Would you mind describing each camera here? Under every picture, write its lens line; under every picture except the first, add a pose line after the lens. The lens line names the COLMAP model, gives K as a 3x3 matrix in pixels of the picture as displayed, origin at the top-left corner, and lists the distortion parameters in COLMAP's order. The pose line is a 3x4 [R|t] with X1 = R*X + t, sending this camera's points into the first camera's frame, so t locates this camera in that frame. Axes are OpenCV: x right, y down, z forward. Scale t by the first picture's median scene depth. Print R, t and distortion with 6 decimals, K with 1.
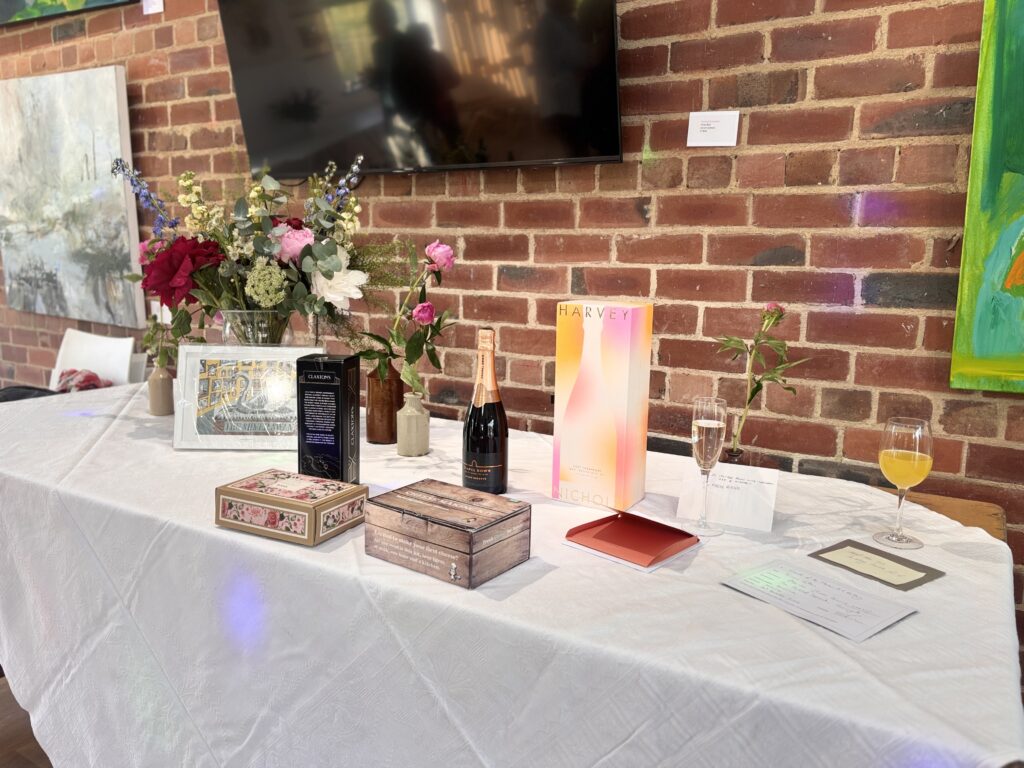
lens RADIAL K [[792.2, 0, 512.0], [0, 792.2, 384.0], [0, 0, 1]] dist [0.054263, -0.075400]
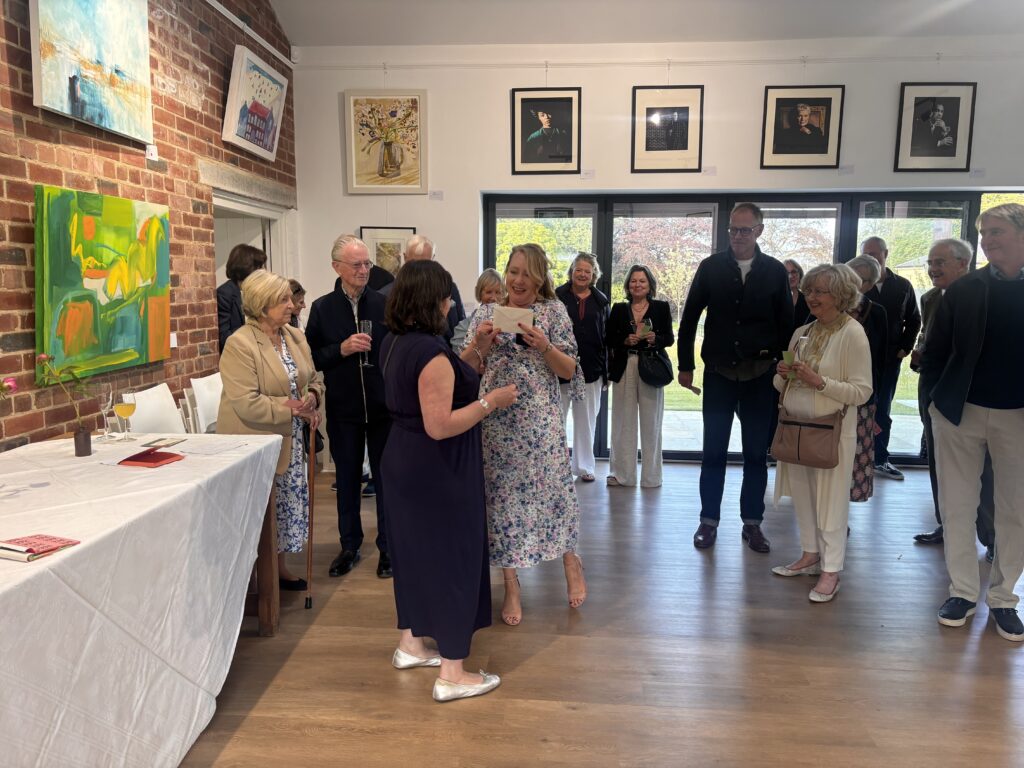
lens RADIAL K [[778.4, 0, 512.0], [0, 778.4, 384.0], [0, 0, 1]] dist [0.046662, -0.047904]
pose [[-0.455435, -0.137415, 0.879600, -1.149411], [0.124390, 0.968502, 0.215710, -0.184865], [-0.881536, 0.207656, -0.423996, 0.506930]]
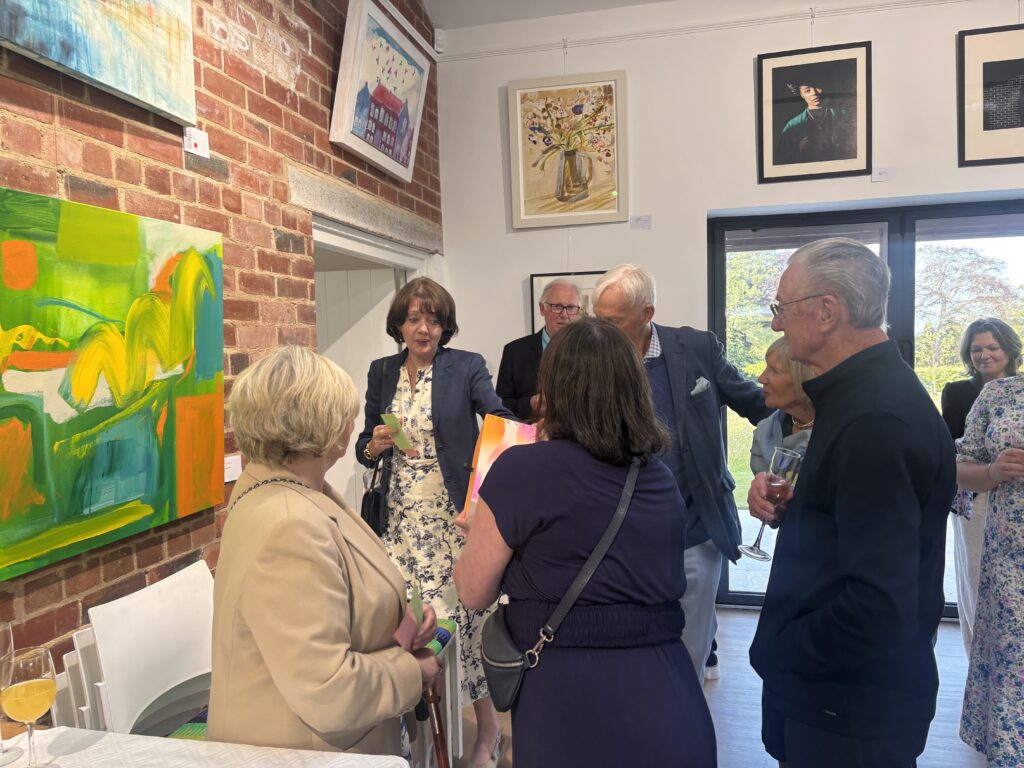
lens RADIAL K [[778.8, 0, 521.0], [0, 778.8, 391.1], [0, 0, 1]] dist [0.049815, -0.061288]
pose [[-0.303550, -0.064977, 0.950597, -0.309107], [0.167910, 0.978410, 0.120497, -0.150943], [-0.937904, 0.196192, -0.286086, 0.335521]]
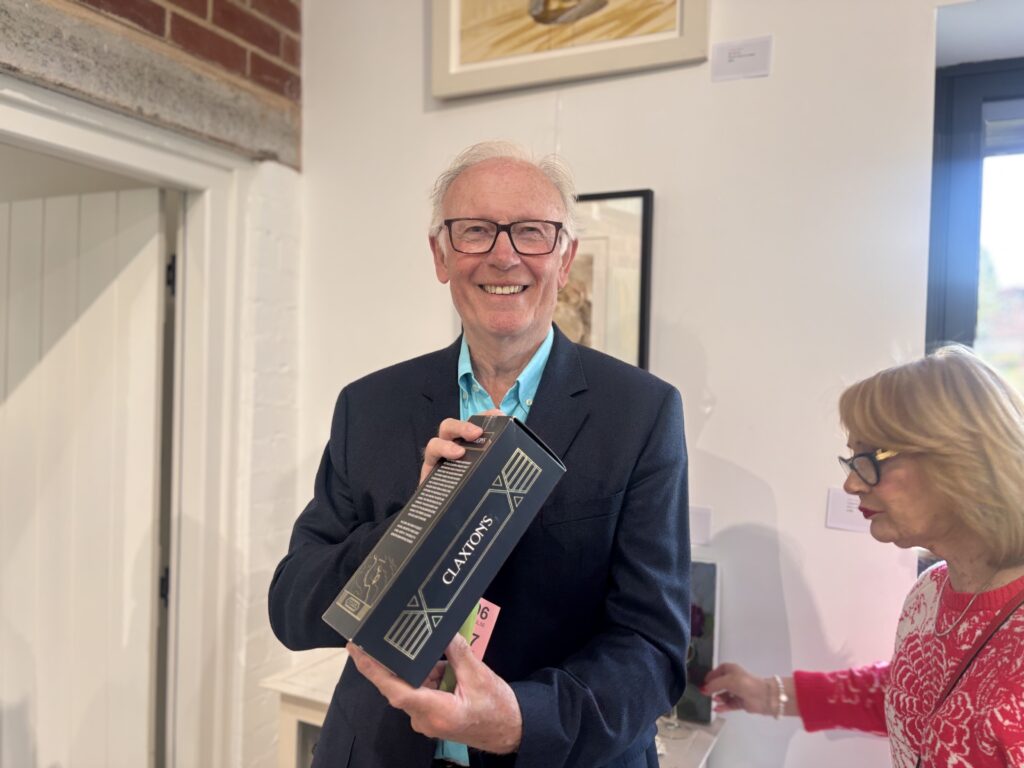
lens RADIAL K [[792.2, 0, 512.0], [0, 792.2, 384.0], [0, 0, 1]] dist [0.054263, -0.075400]
pose [[-0.075520, -0.034771, 0.996538, 0.615587], [0.128751, 0.990686, 0.044324, -0.055303], [-0.988797, 0.131653, -0.070340, -0.205971]]
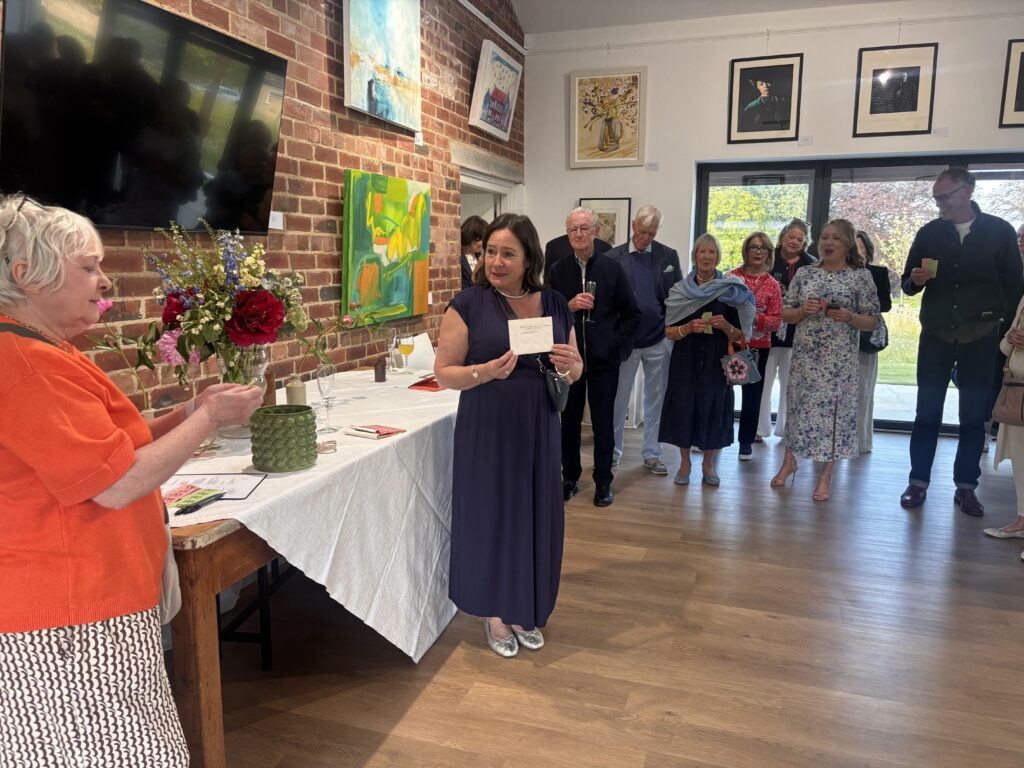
lens RADIAL K [[781.9, 0, 512.0], [0, 781.9, 384.0], [0, 0, 1]] dist [0.056481, -0.048866]
pose [[-0.223818, -0.179889, 0.957886, -1.338370], [0.143424, 0.966040, 0.214933, -0.190664], [-0.964020, 0.185490, -0.190417, 0.637758]]
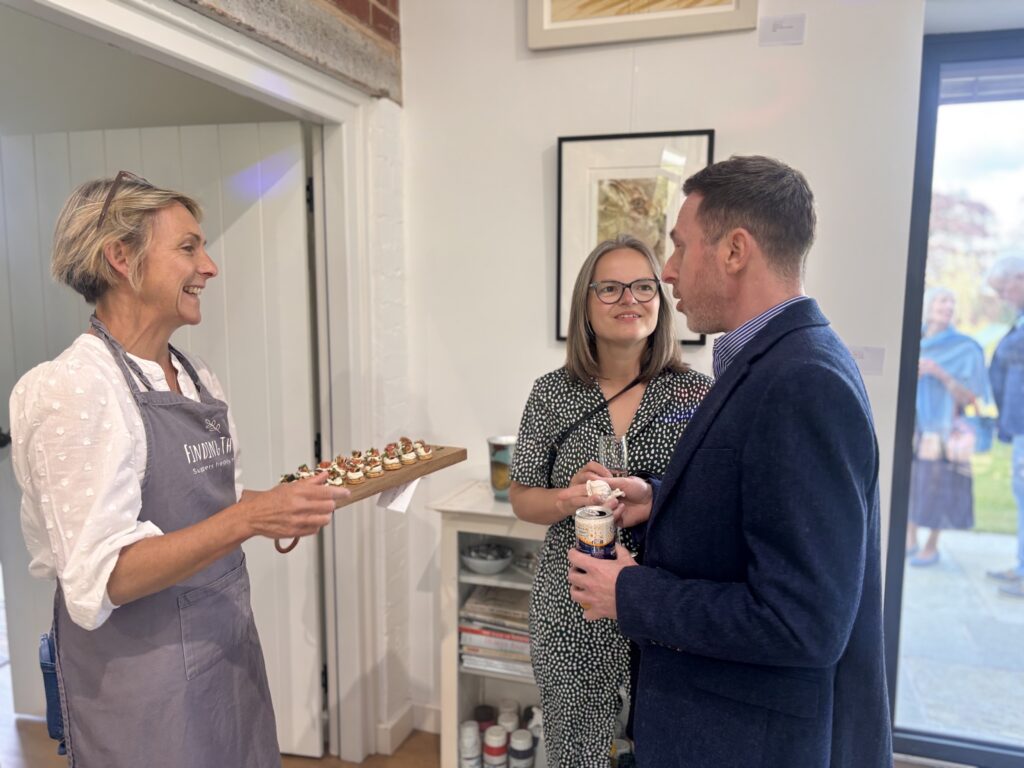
lens RADIAL K [[781.9, 0, 512.0], [0, 781.9, 384.0], [0, 0, 1]] dist [0.056481, -0.048866]
pose [[-0.223682, -0.140044, 0.964549, 0.434961], [0.144542, 0.973914, 0.174924, -0.080662], [-0.963885, 0.178546, -0.197605, 0.053000]]
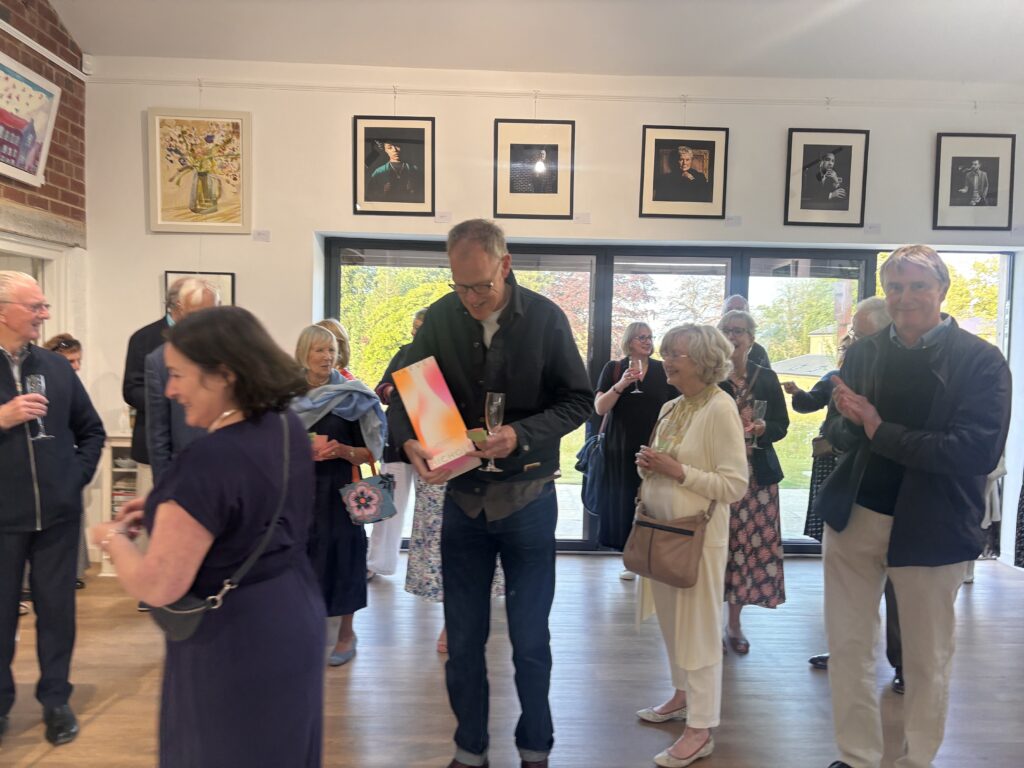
lens RADIAL K [[798.4, 0, 531.1], [0, 798.4, 380.8], [0, 0, 1]] dist [0.012733, 0.001917]
pose [[-0.544418, -0.067751, 0.836074, -0.955702], [0.099743, 0.984432, 0.144722, -0.118002], [-0.832863, 0.162182, -0.529185, 0.126281]]
